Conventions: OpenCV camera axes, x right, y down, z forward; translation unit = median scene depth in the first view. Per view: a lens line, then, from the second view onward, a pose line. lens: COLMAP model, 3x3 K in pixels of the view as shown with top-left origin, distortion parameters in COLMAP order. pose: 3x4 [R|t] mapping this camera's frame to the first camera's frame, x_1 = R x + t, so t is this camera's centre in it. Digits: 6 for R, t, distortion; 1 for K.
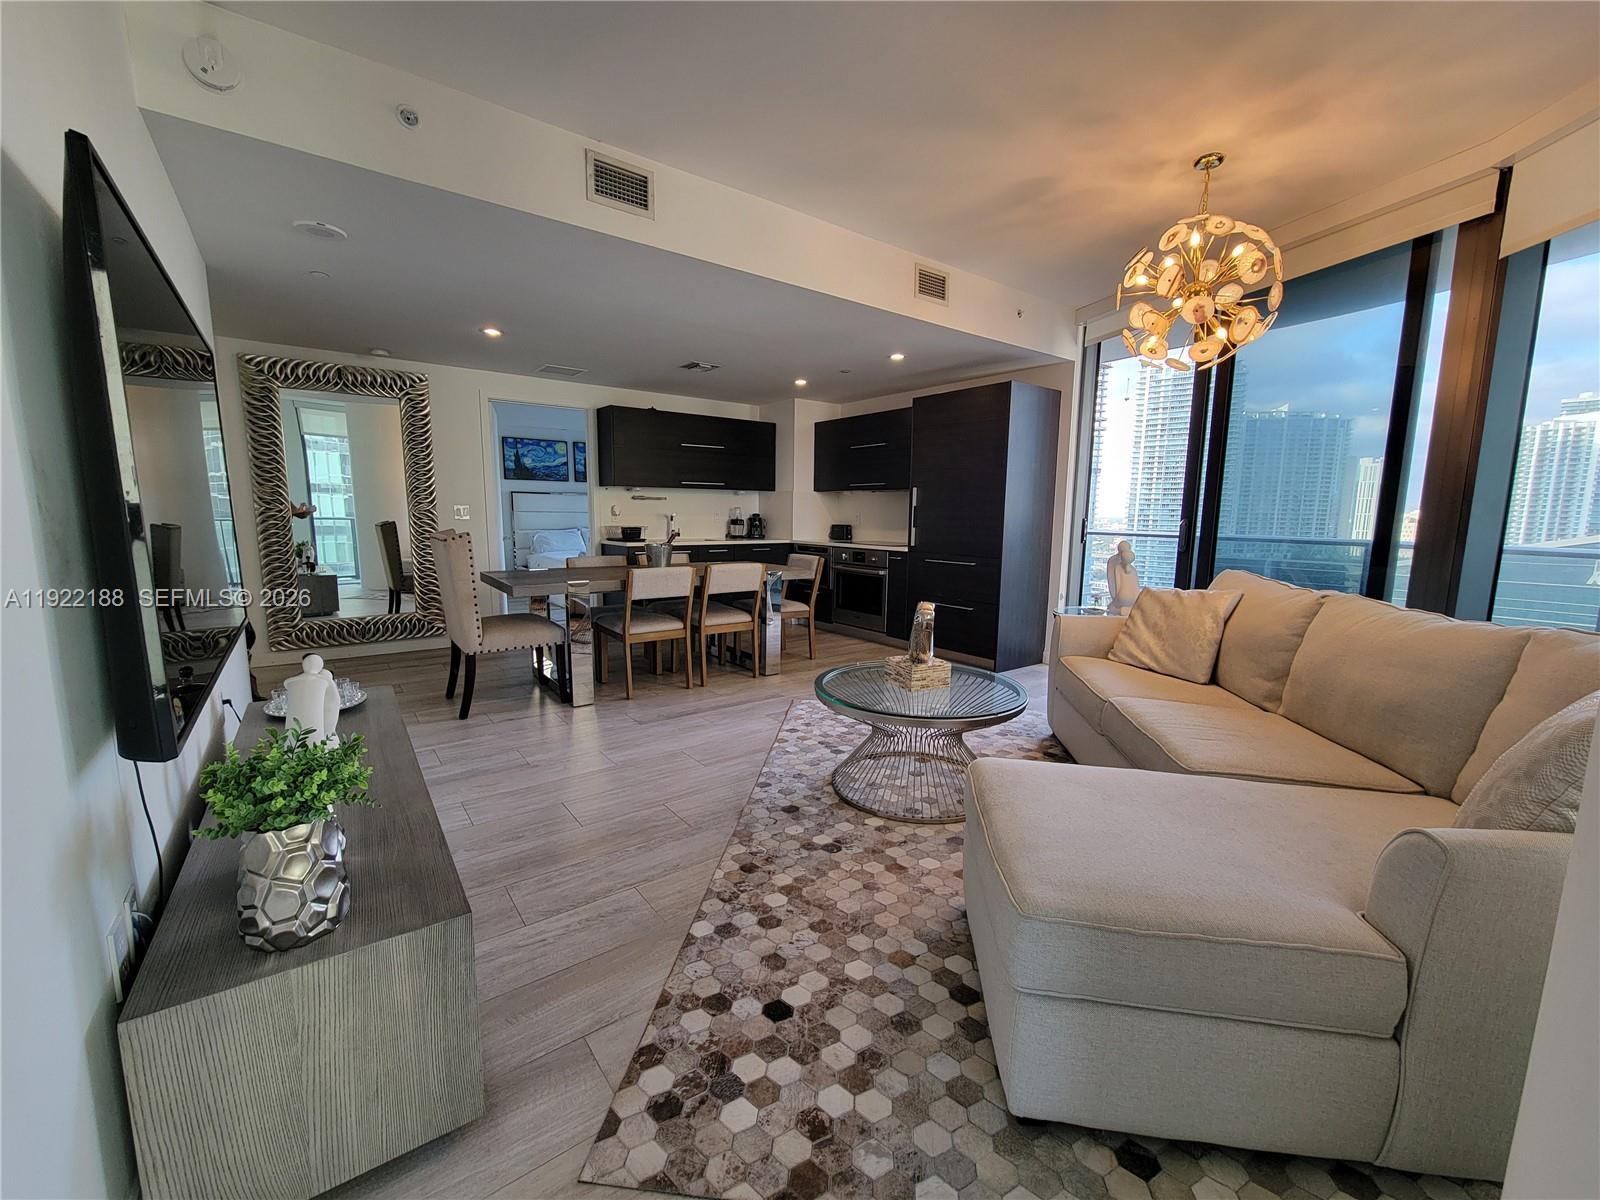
lens RADIAL K [[649.8, 0, 804.9], [0, 649.8, 603.9], [0, 0, 1]] dist [0.014223, -0.007529]
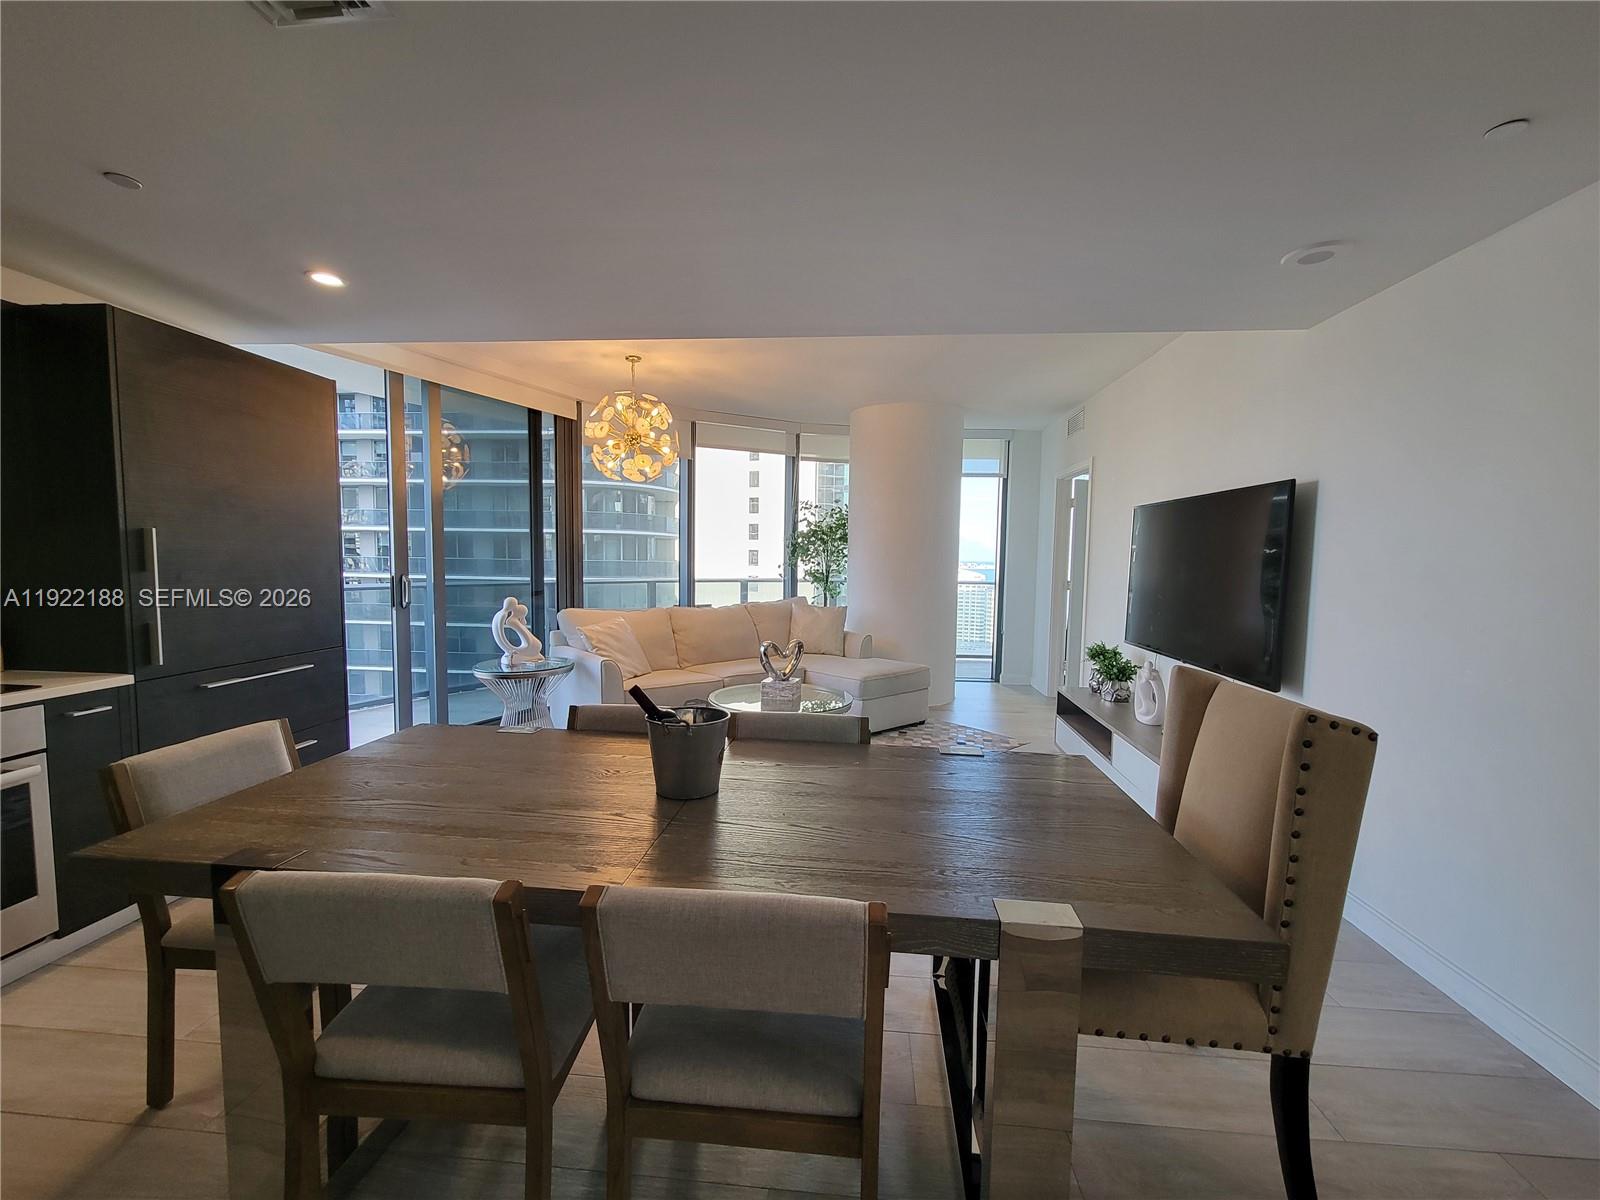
lens RADIAL K [[649.8, 0, 804.9], [0, 649.8, 603.9], [0, 0, 1]] dist [0.014223, -0.007529]
pose [[-0.741134, -0.071050, 0.667587, -0.895608], [0.072332, 0.980145, 0.184616, -0.374985], [-0.667449, 0.185114, -0.721280, 2.157738]]
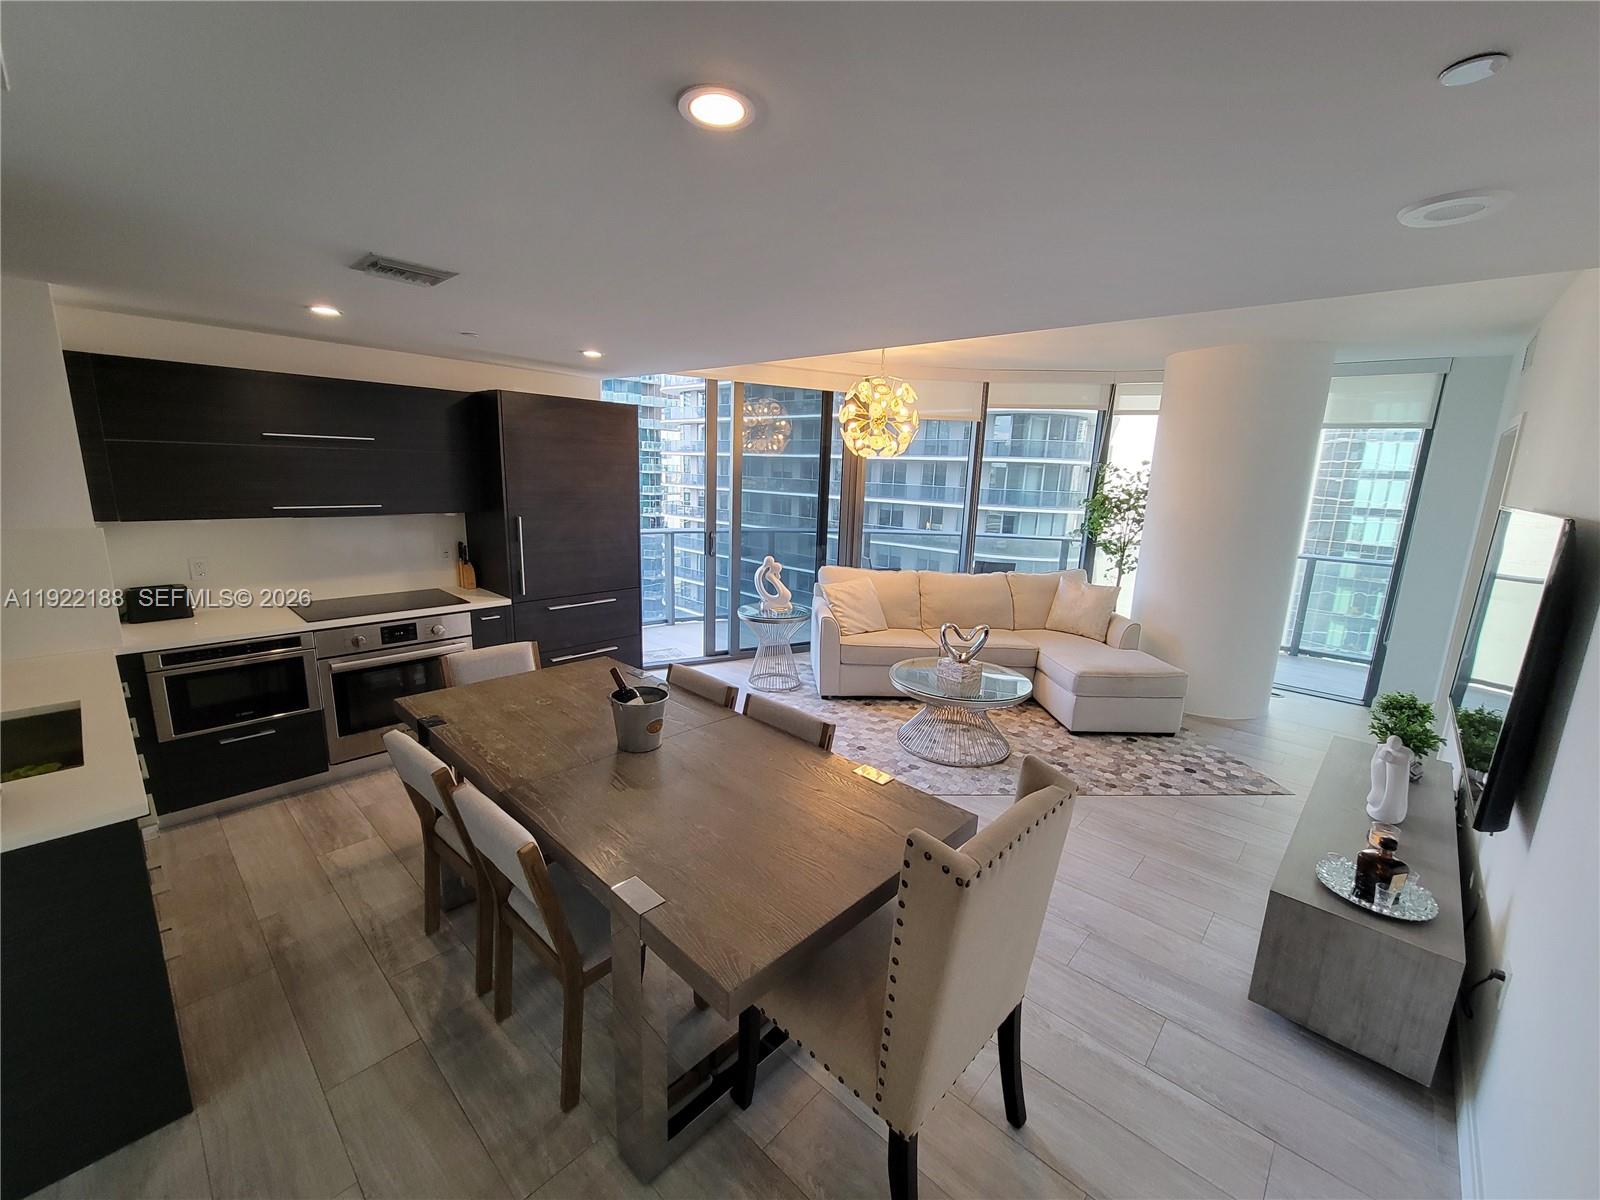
lens RADIAL K [[649.8, 0, 804.9], [0, 649.8, 603.9], [0, 0, 1]] dist [0.014223, -0.007529]
pose [[-0.181089, -0.219480, 0.958663, -1.277597], [0.100891, 0.965491, 0.240101, -0.477844], [-0.978278, 0.140200, -0.152696, 1.704602]]
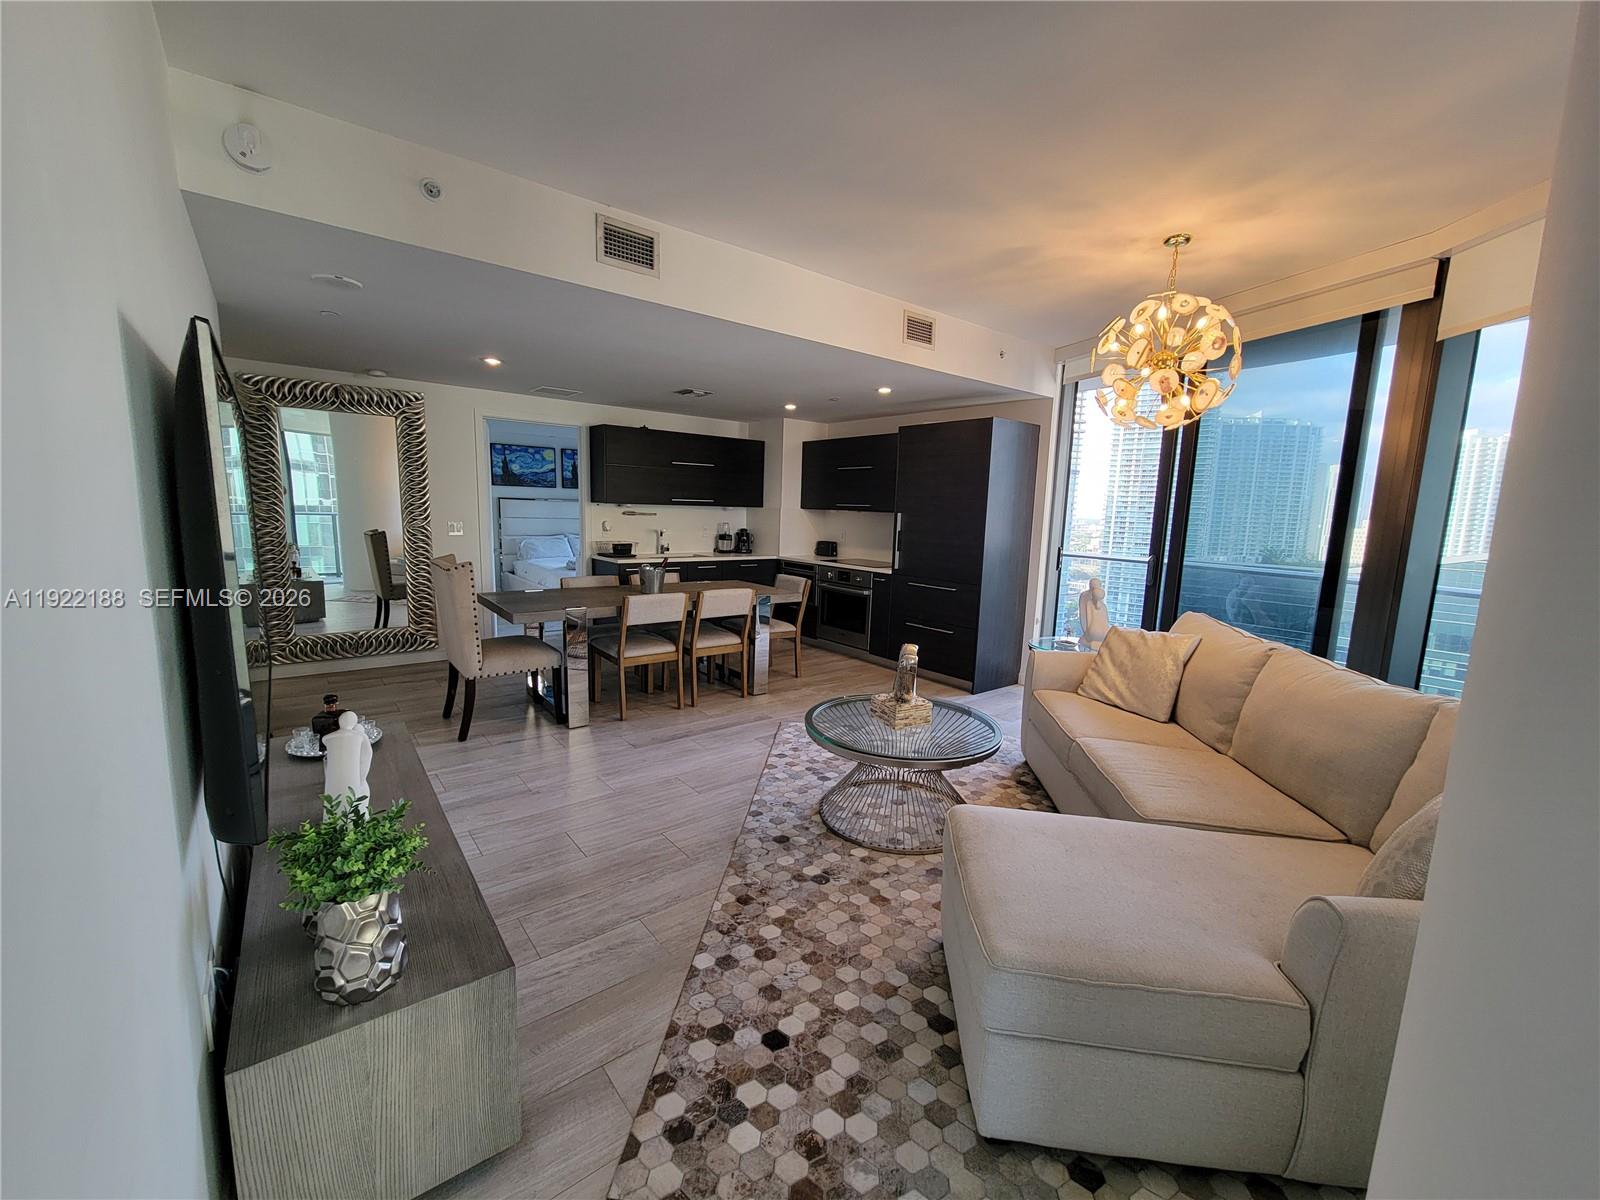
lens RADIAL K [[649.8, 0, 804.9], [0, 649.8, 603.9], [0, 0, 1]] dist [0.014223, -0.007529]
pose [[0.999444, 0.014868, 0.029854, -0.021616], [-0.015092, 0.999860, 0.007270, -0.082120], [-0.029742, -0.007716, 0.999528, -0.070902]]
